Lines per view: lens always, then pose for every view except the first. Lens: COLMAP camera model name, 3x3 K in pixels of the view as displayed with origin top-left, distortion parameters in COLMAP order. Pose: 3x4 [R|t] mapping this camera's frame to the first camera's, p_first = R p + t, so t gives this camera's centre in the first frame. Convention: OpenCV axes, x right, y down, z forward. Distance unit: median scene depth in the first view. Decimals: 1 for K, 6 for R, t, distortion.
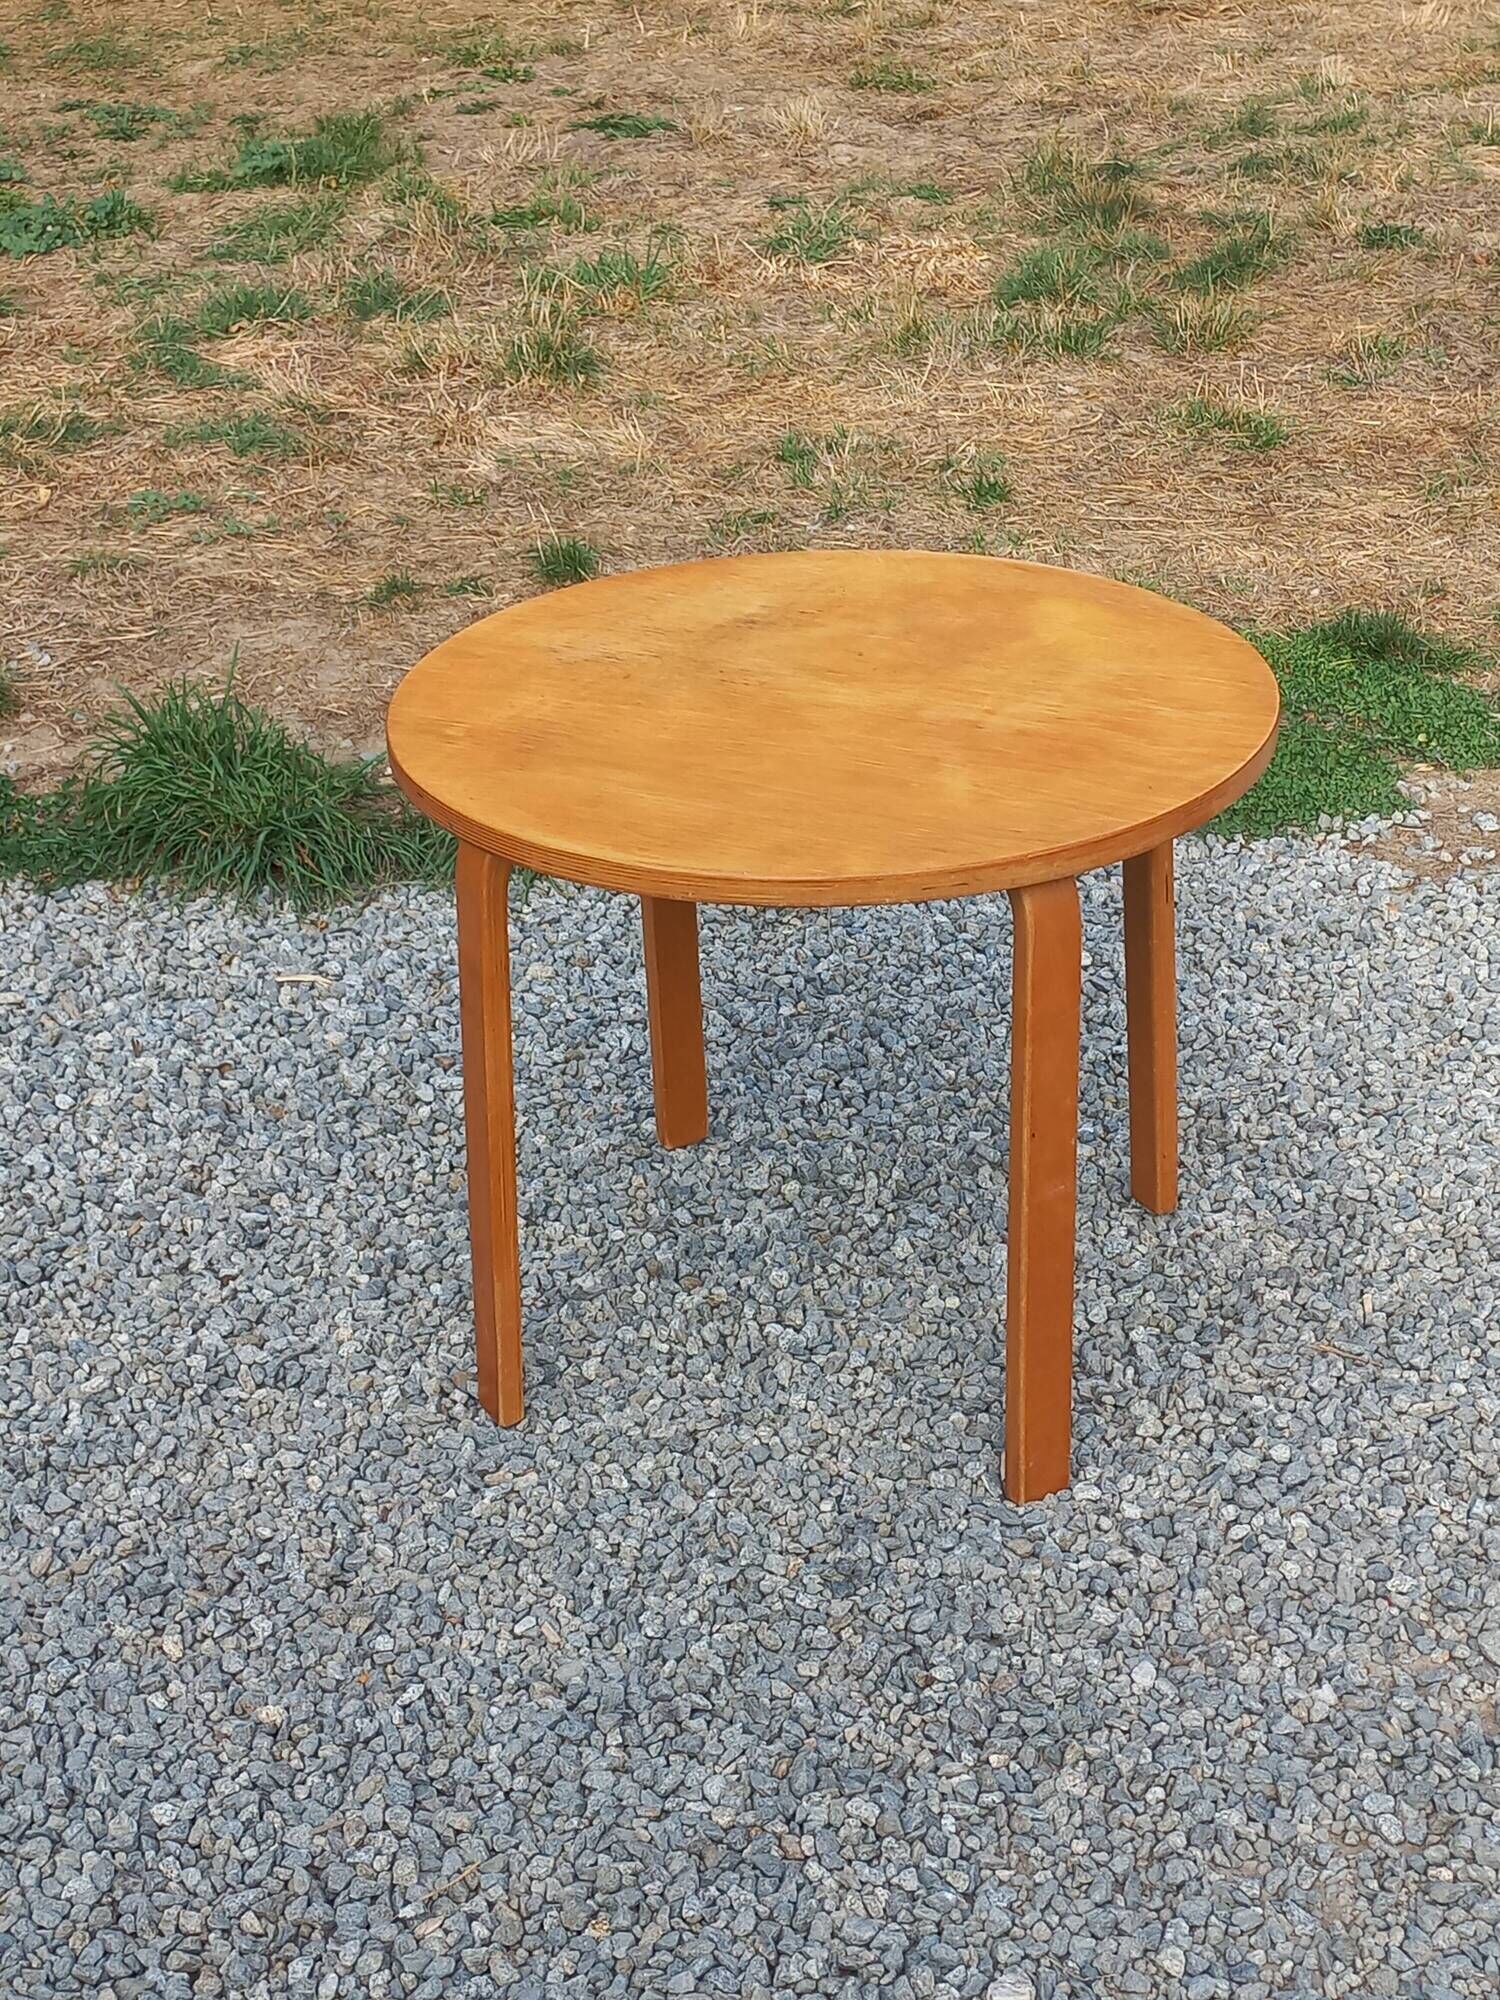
lens RADIAL K [[2882.0, 0, 743.4], [0, 2882.0, 1003.0], [0, 0, 1]] dist [0.074581, 0.000000]
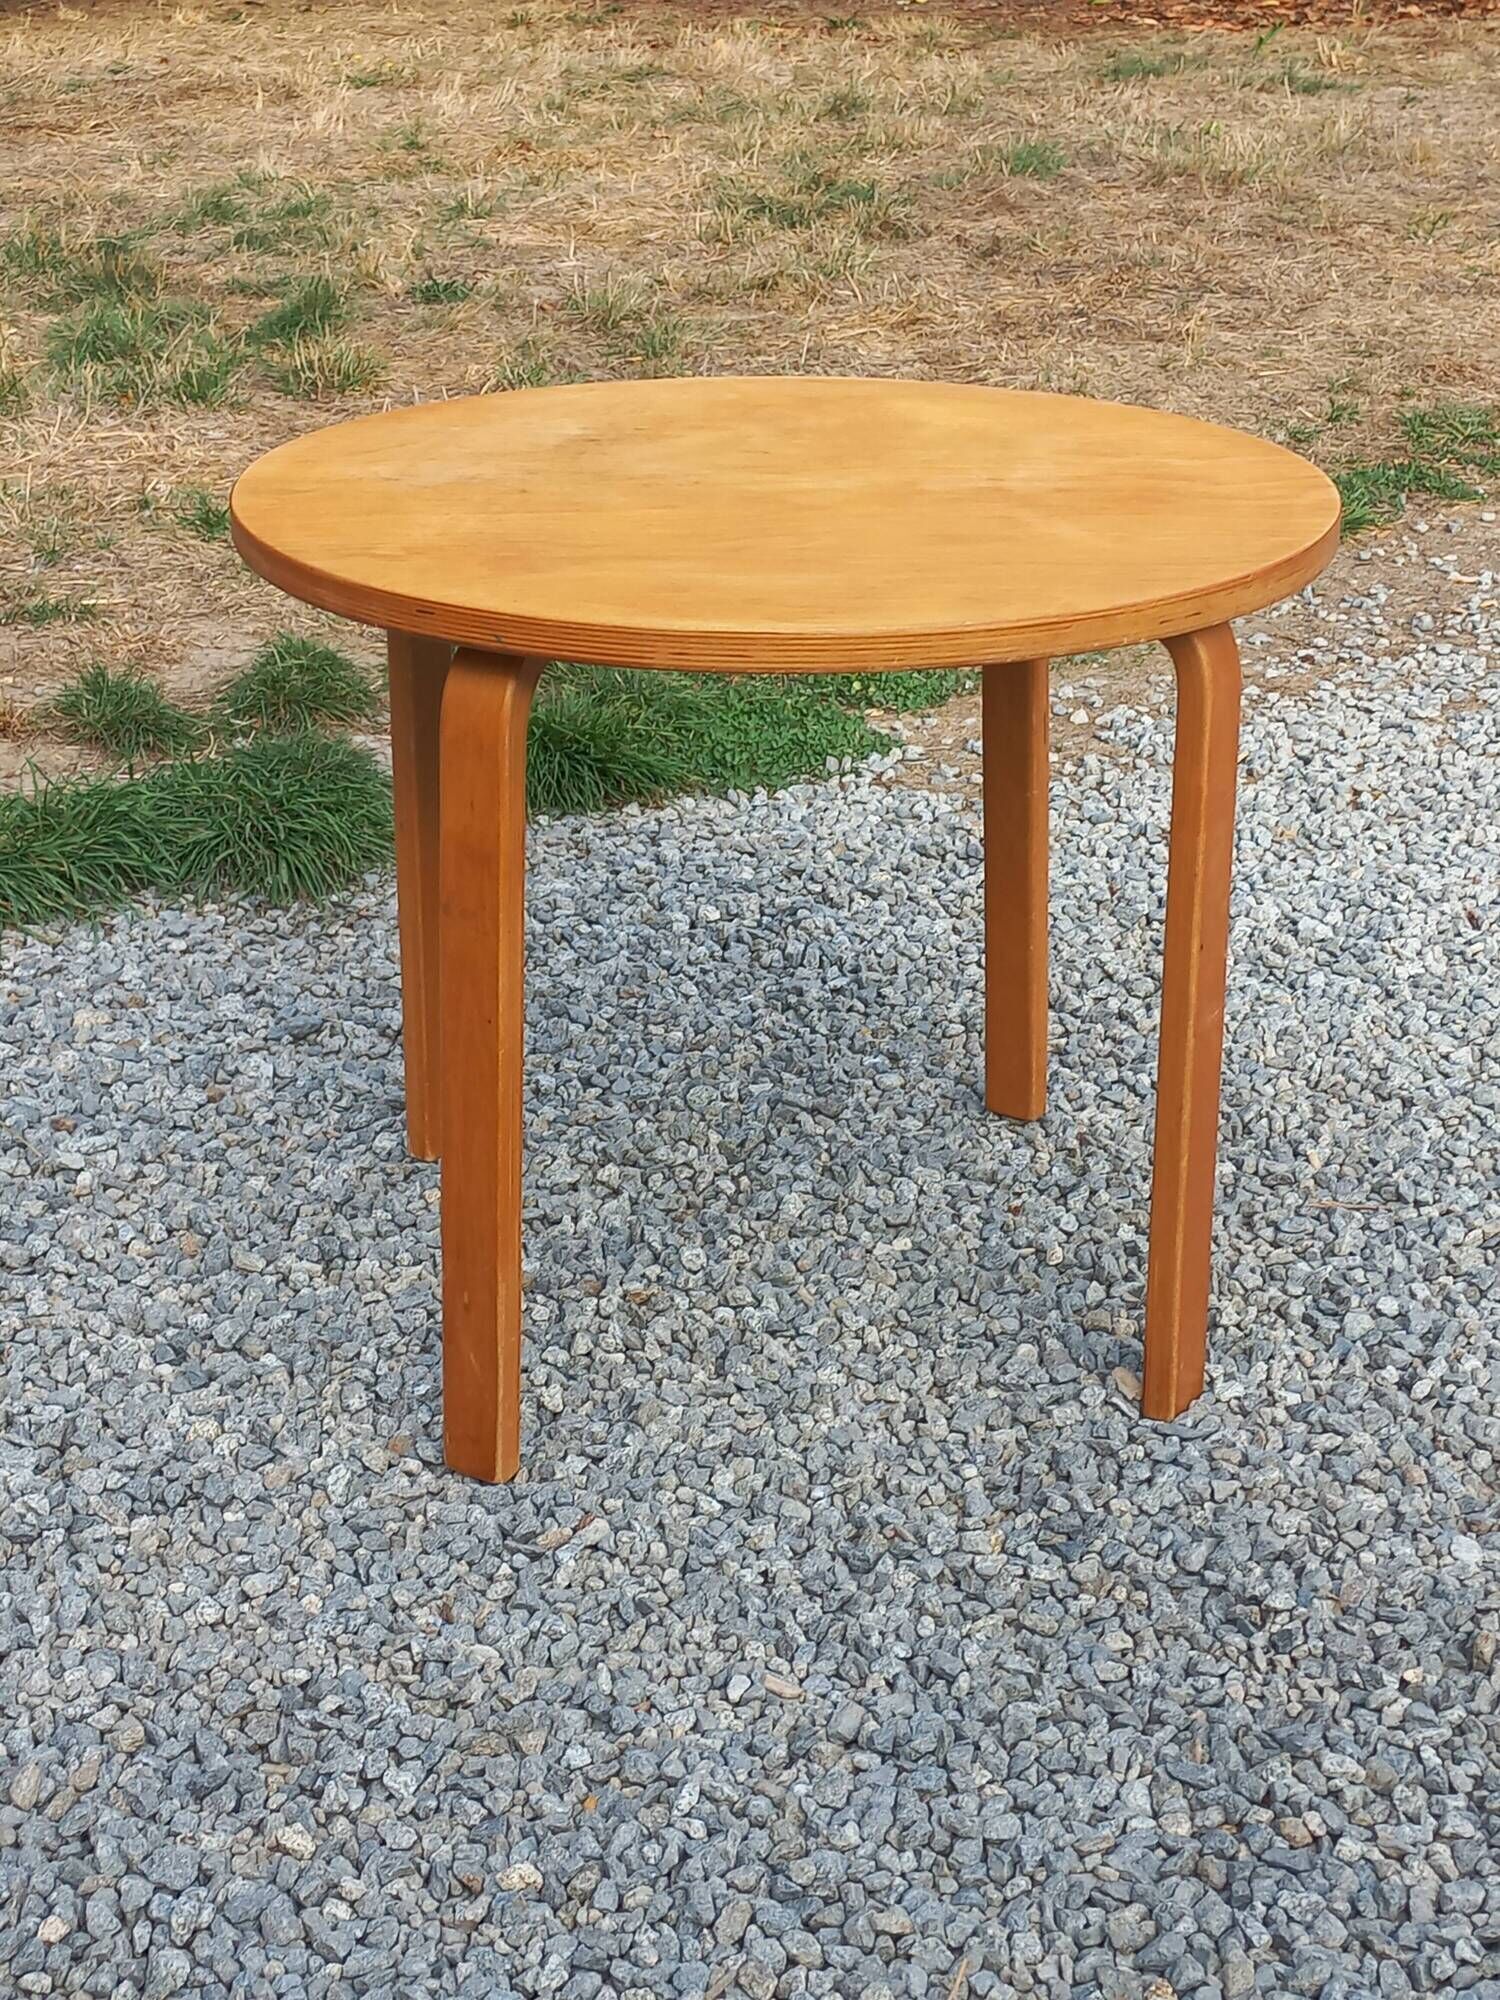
lens RADIAL K [[2882.0, 0, 765.3], [0, 2882.0, 1020.1], [0, 0, 1]] dist [0.074581, 0.000000]
pose [[0.890522, -0.144937, 0.431235, -0.280459], [0.176406, 0.983742, -0.033655, 0.055028], [-0.419346, 0.106043, 0.901612, 0.233612]]
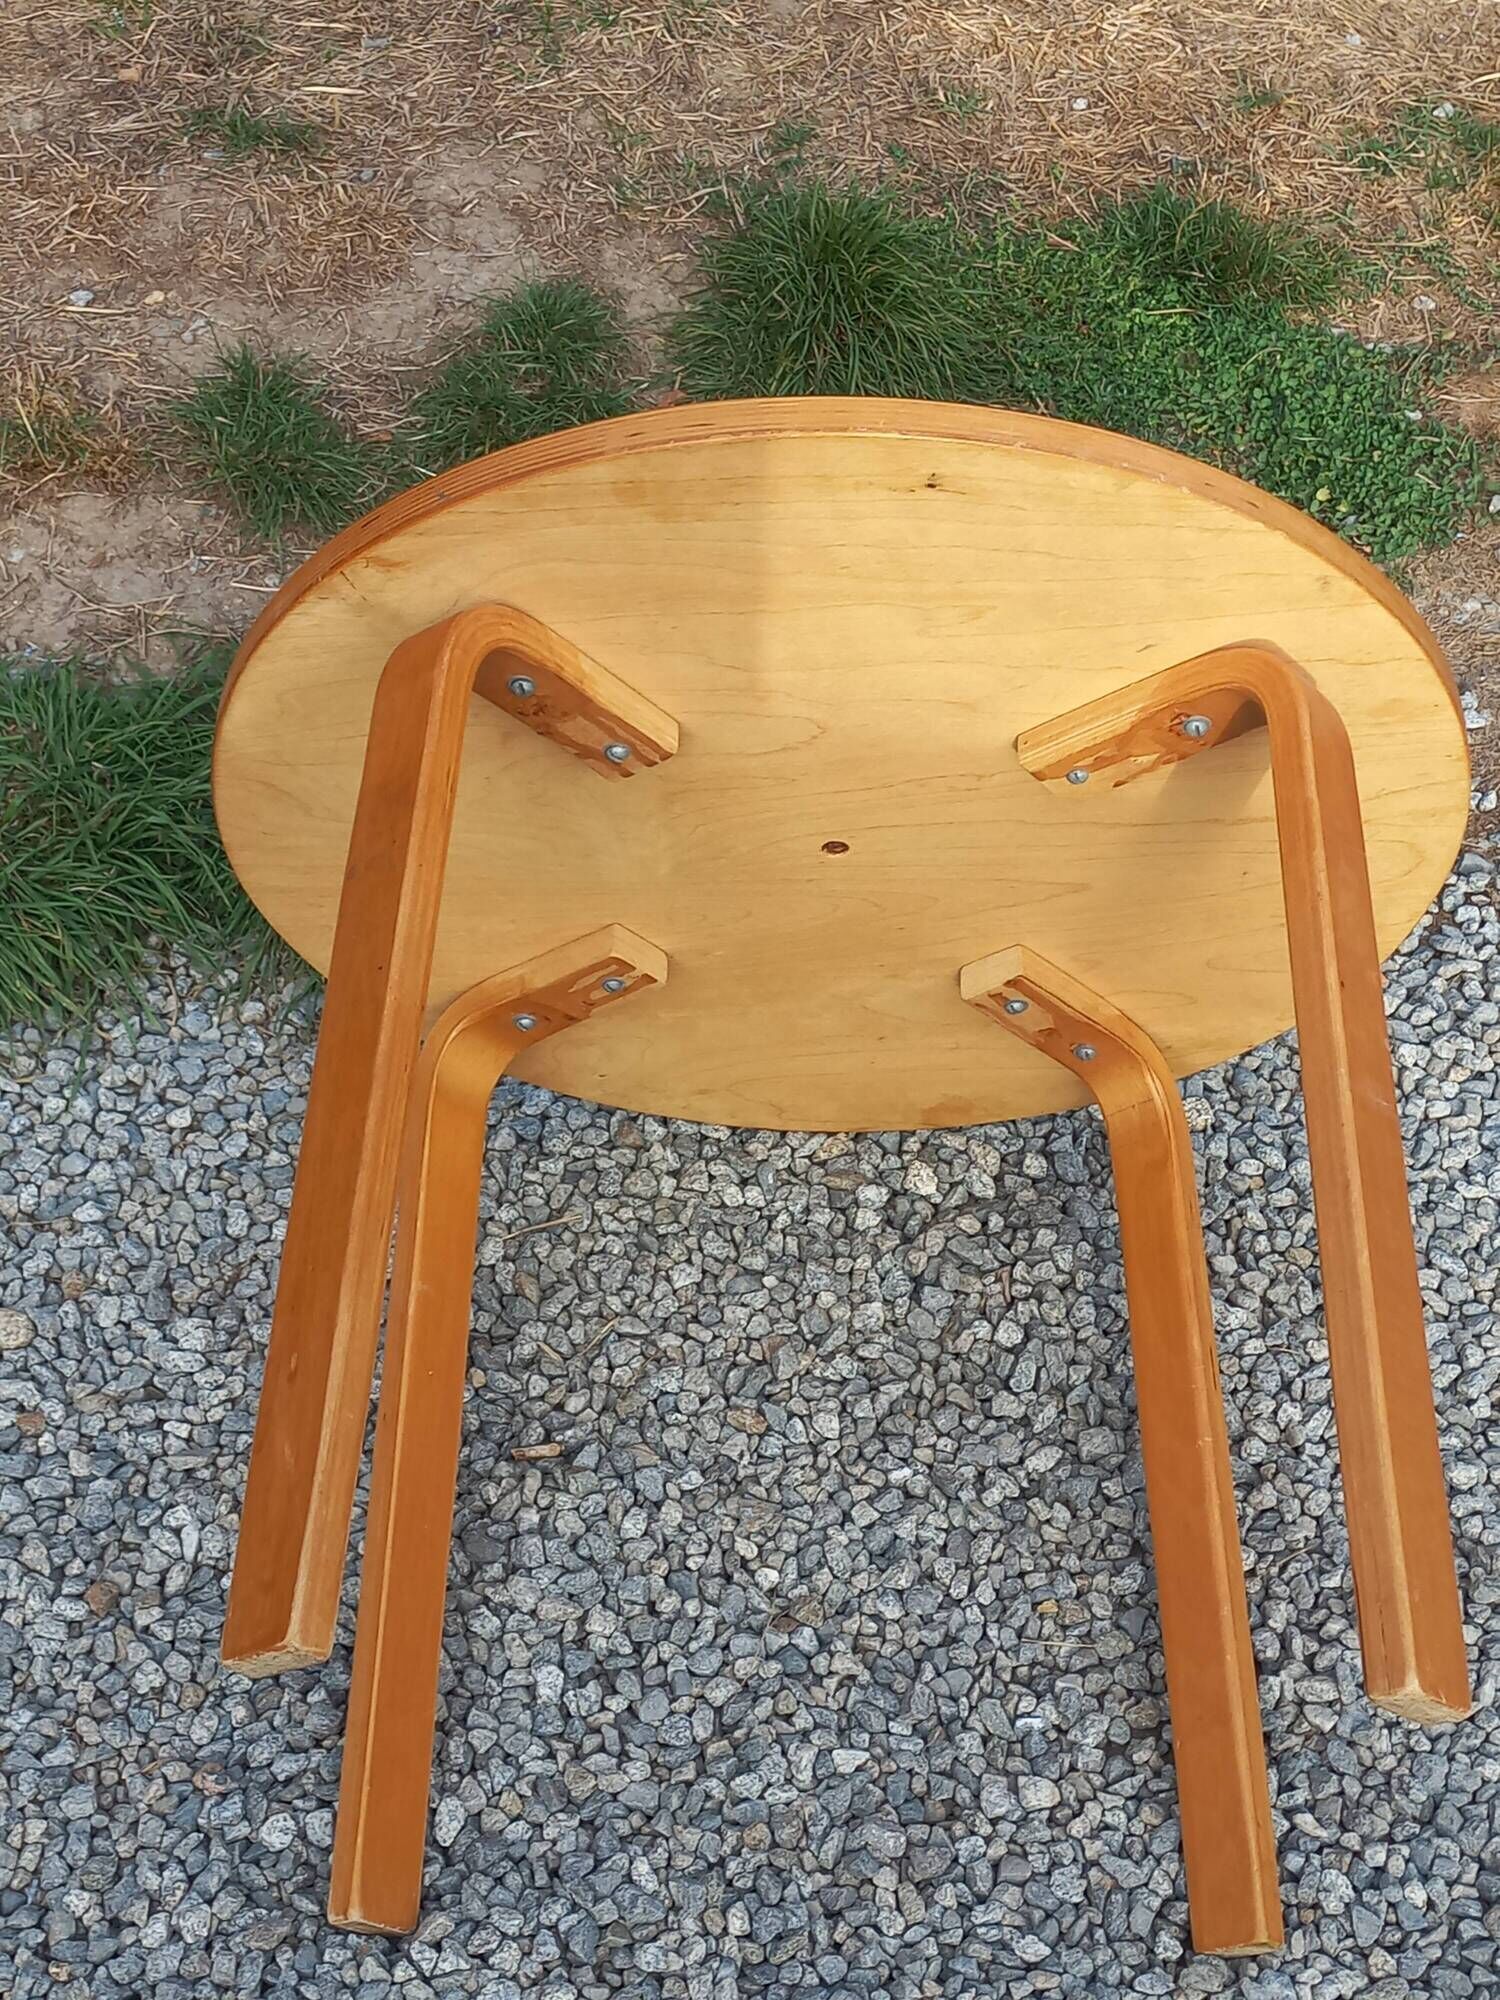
lens RADIAL K [[2882.0, 0, 752.3], [0, 2882.0, 1002.4], [0, 0, 1]] dist [0.074581, 0.000000]
pose [[0.976490, -0.136897, 0.166514, -0.013964], [0.062990, 0.919954, 0.386934, -0.320905], [-0.206155, -0.367348, 0.906948, 0.532651]]
